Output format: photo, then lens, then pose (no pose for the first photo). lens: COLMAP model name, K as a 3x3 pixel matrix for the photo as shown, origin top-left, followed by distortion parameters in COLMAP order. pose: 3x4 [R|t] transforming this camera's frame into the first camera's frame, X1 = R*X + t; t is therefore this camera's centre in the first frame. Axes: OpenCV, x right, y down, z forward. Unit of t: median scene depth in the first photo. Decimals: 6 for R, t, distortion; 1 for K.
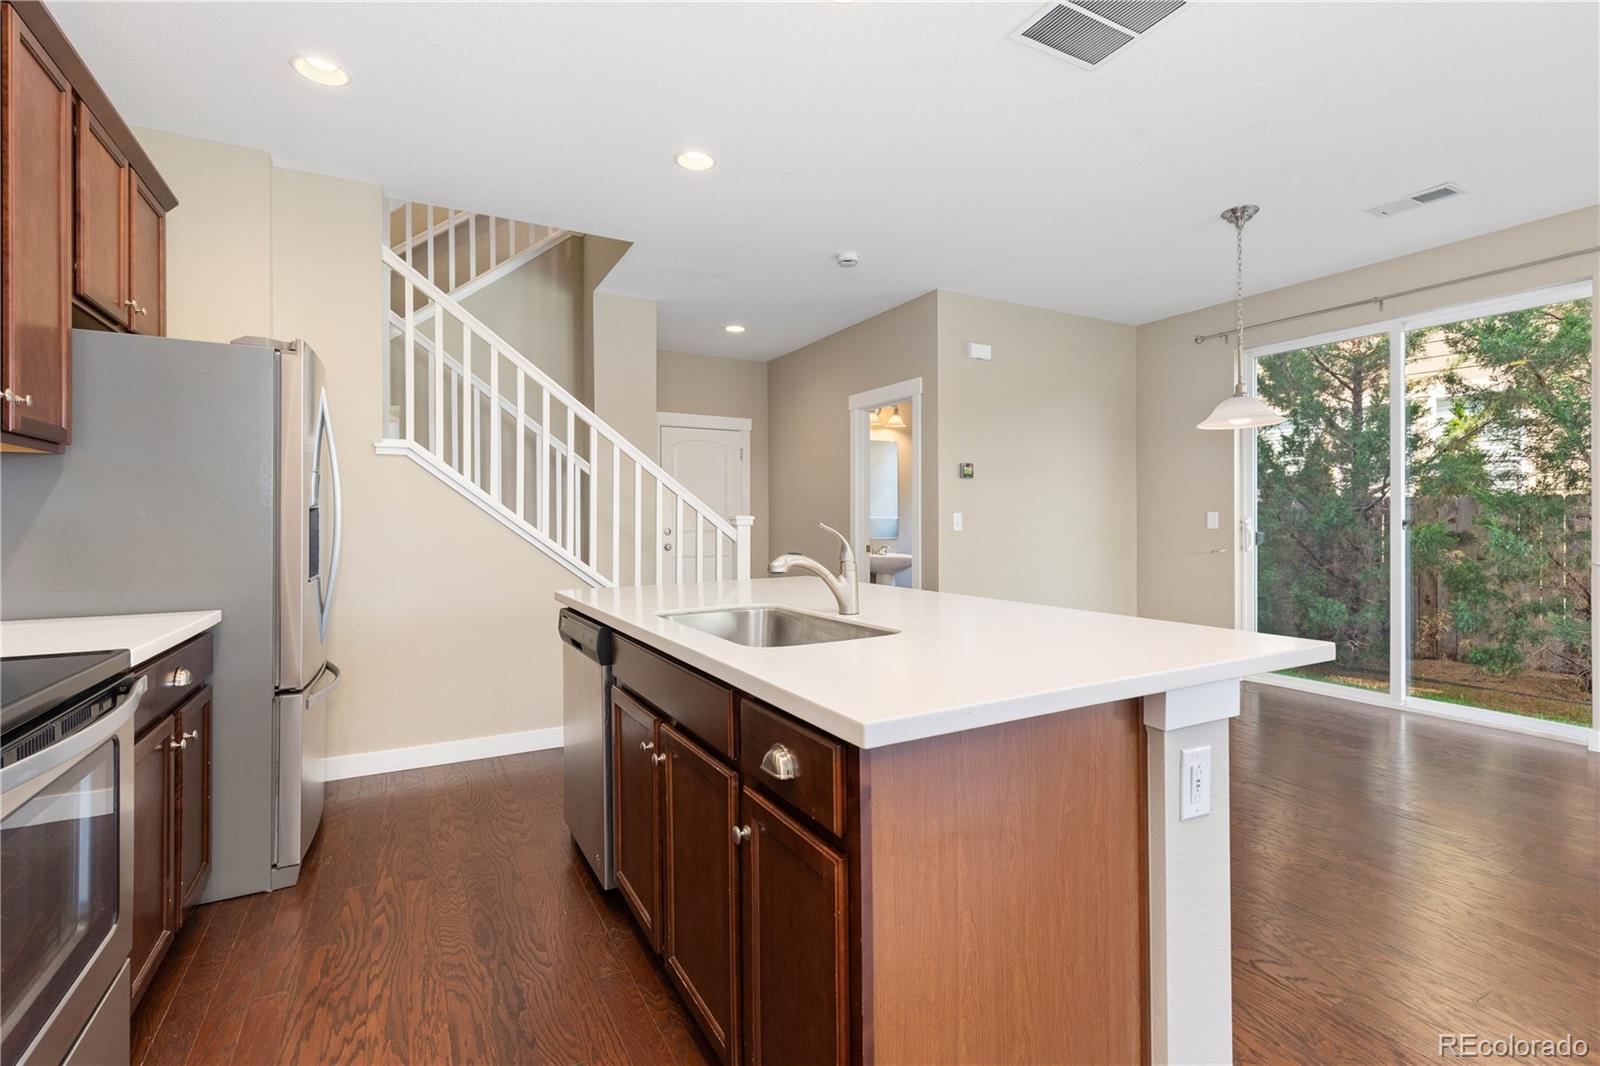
lens RADIAL K [[729.8, 0, 794.8], [0, 729.8, 520.9], [0, 0, 1]] dist [0.007138, -0.000315]
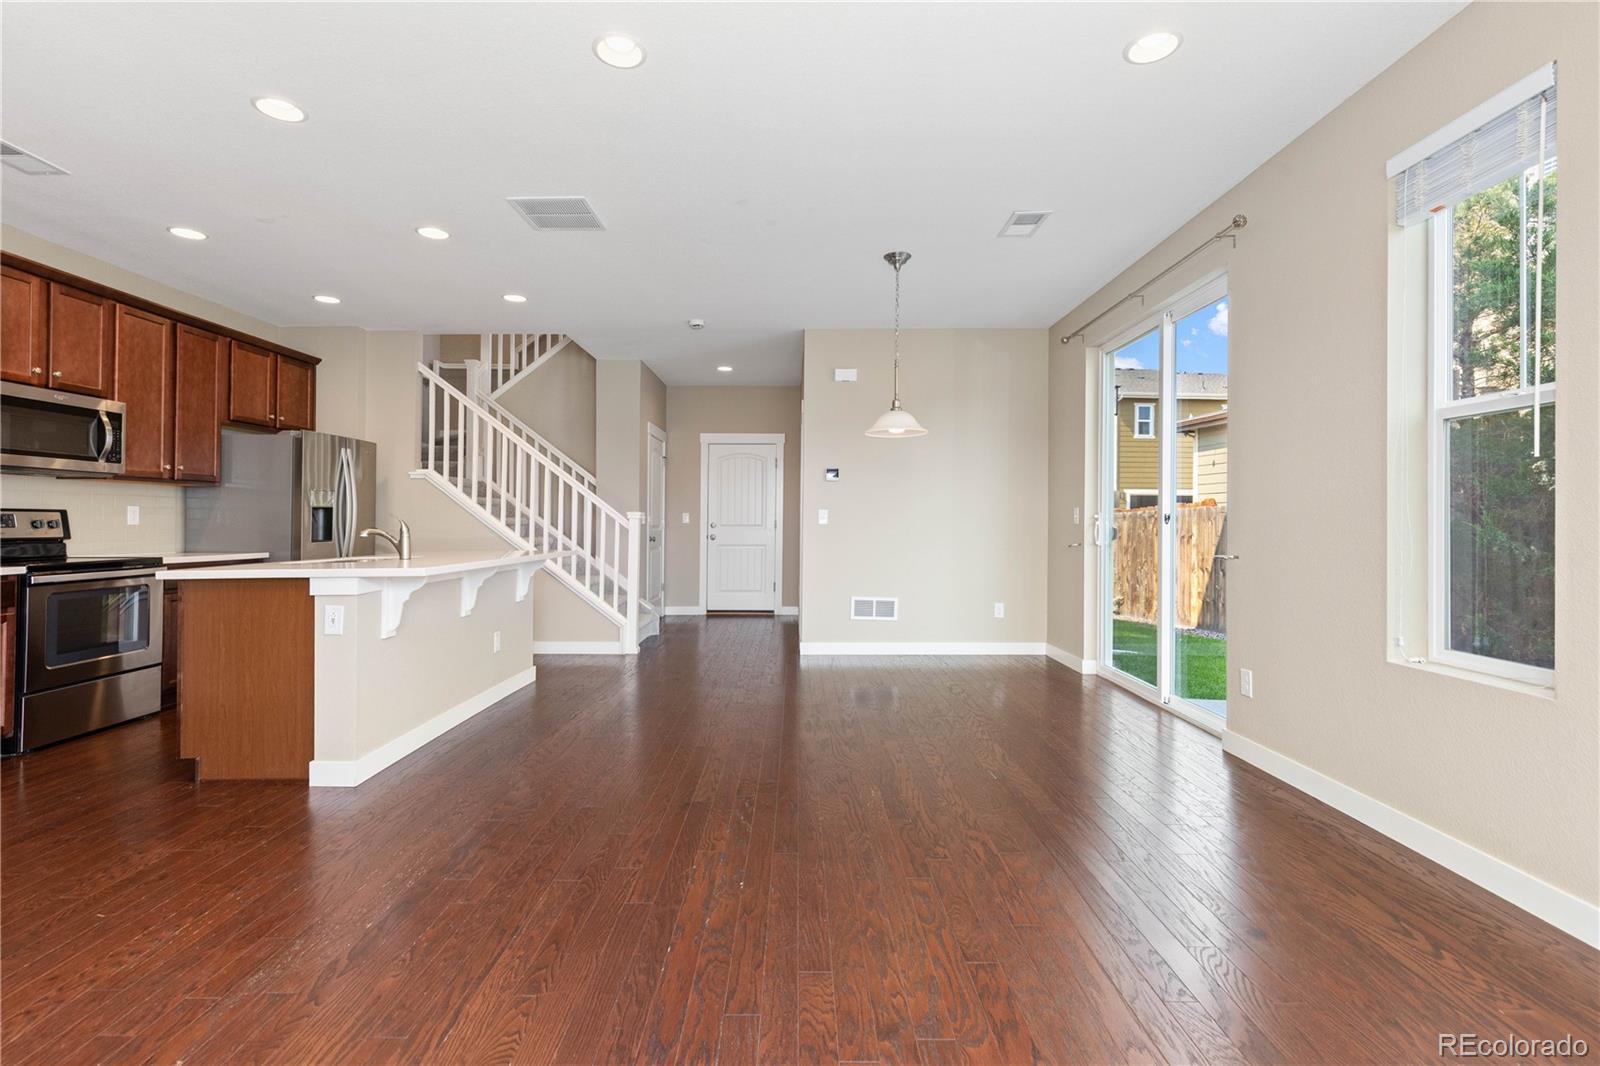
lens RADIAL K [[729.8, 0, 794.8], [0, 729.8, 512.7], [0, 0, 1]] dist [0.007138, -0.000315]
pose [[0.879114, -0.001051, -0.476610, 0.831879], [-0.004961, 0.999923, -0.011356, 0.009053], [0.476585, 0.012348, 0.879042, -0.102113]]
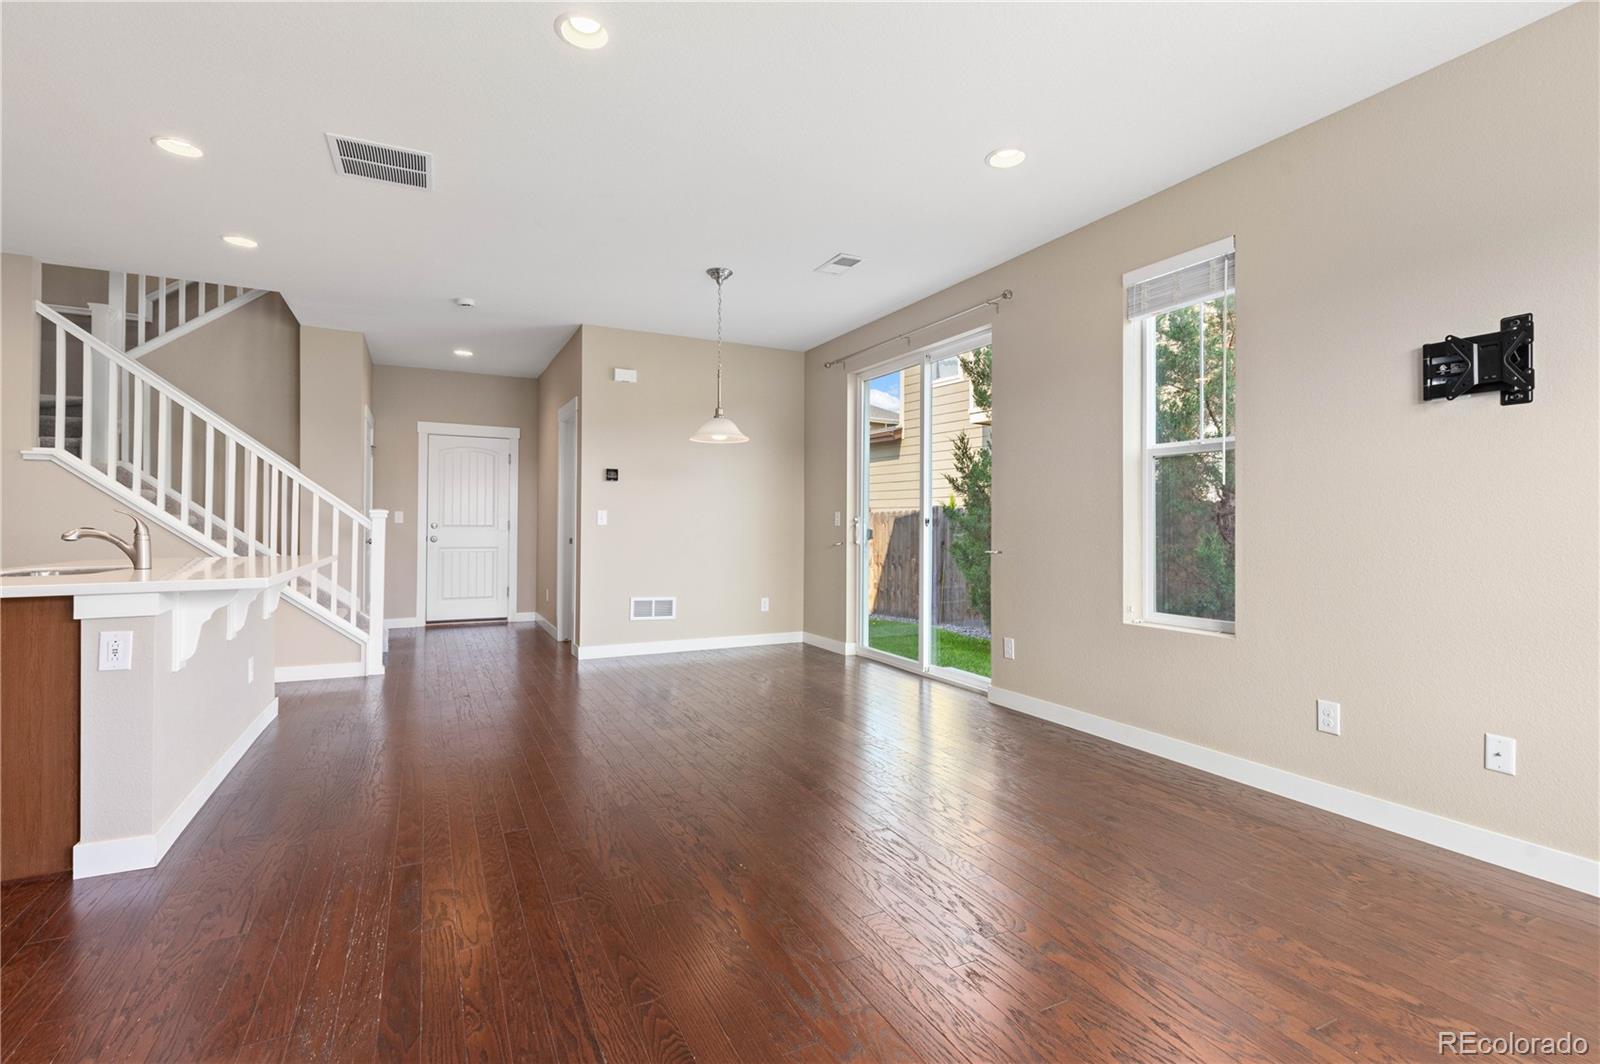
lens RADIAL K [[729.8, 0, 793.9], [0, 729.8, 510.4], [0, 0, 1]] dist [0.007138, -0.000315]
pose [[0.999598, 0.009682, -0.026662, 0.621673], [-0.010202, 0.999759, -0.019427, 0.010491], [0.026468, 0.019691, 0.999456, -0.204090]]
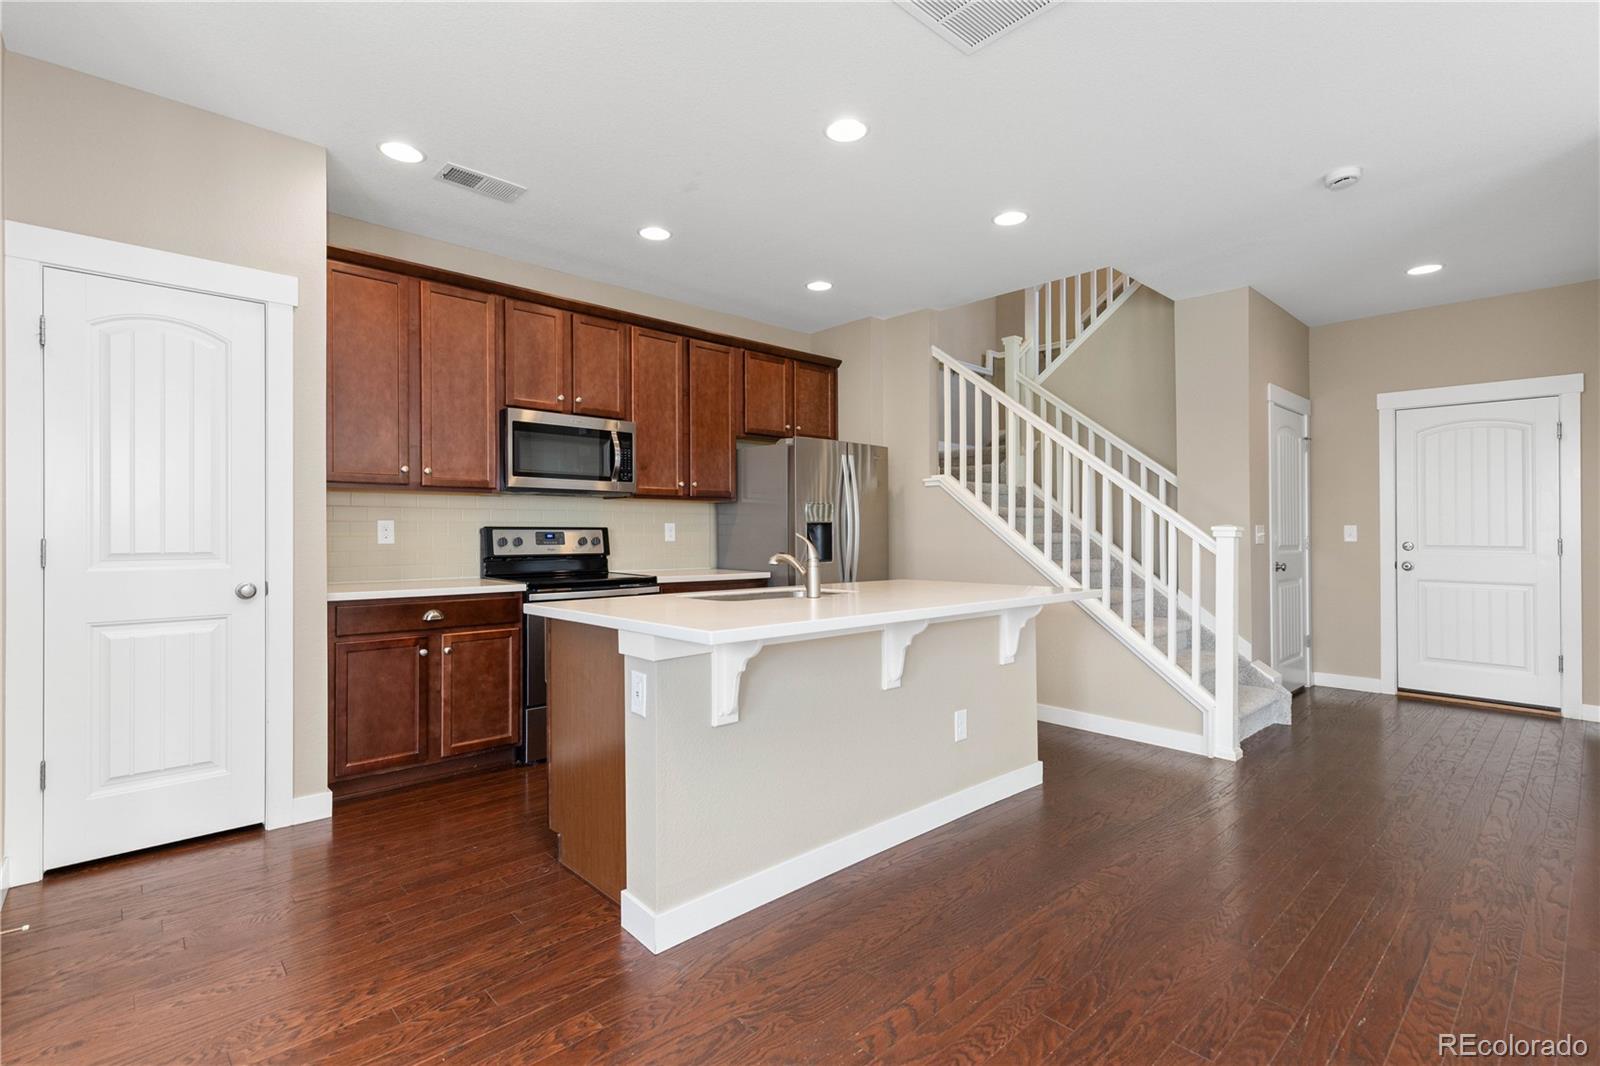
lens RADIAL K [[729.8, 0, 785.0], [0, 729.8, 531.1], [0, 0, 1]] dist [0.007138, -0.000315]
pose [[0.241645, 0.004034, -0.970356, 0.605729], [-0.003974, 0.999987, 0.003167, -0.000210], [0.970357, 0.003091, 0.241658, 0.258013]]
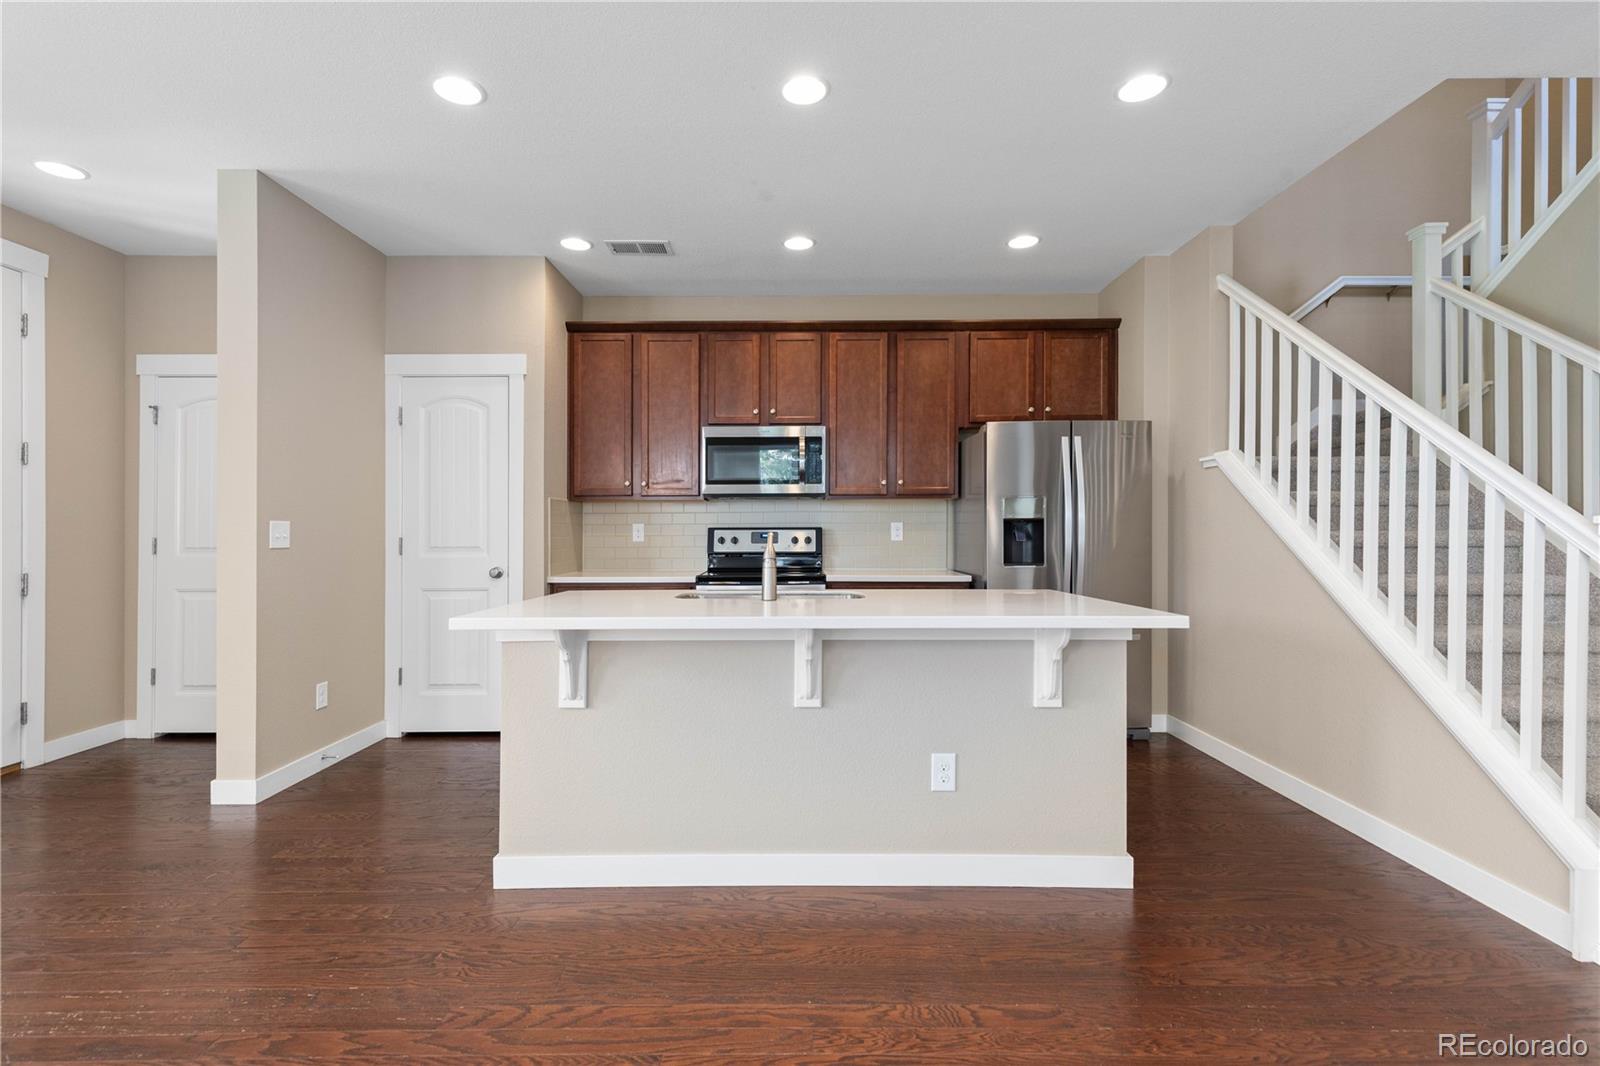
lens RADIAL K [[729.8, 0, 793.7], [0, 729.8, 518.1], [0, 0, 1]] dist [0.007138, -0.000315]
pose [[-0.473897, -0.008764, -0.880537, 0.525402], [0.004692, 0.999911, -0.012477, -0.001299], [0.880568, -0.010044, -0.473814, 0.706971]]
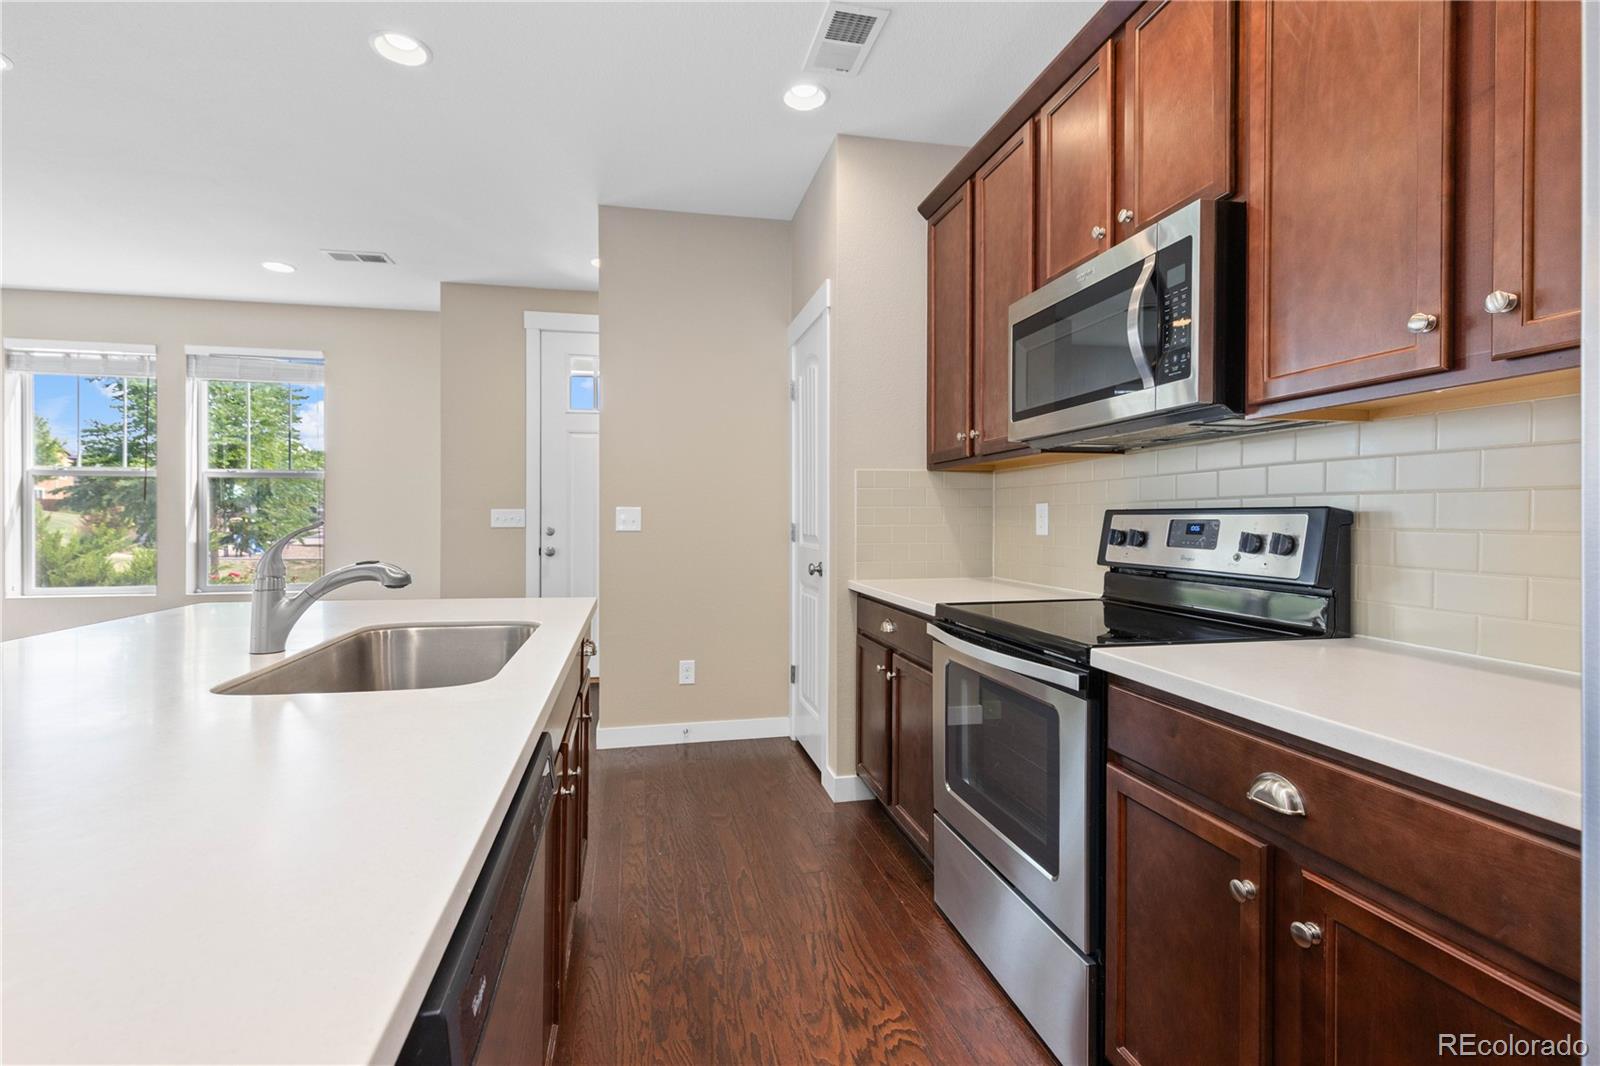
lens RADIAL K [[729.8, 0, 780.9], [0, 729.8, 521.7], [0, 0, 1]] dist [0.007138, -0.000315]
pose [[-0.958172, 0.003205, 0.286176, -0.240352], [0.004718, 0.999978, 0.004599, 0.003475], [-0.286155, 0.005757, -0.958166, 0.648068]]
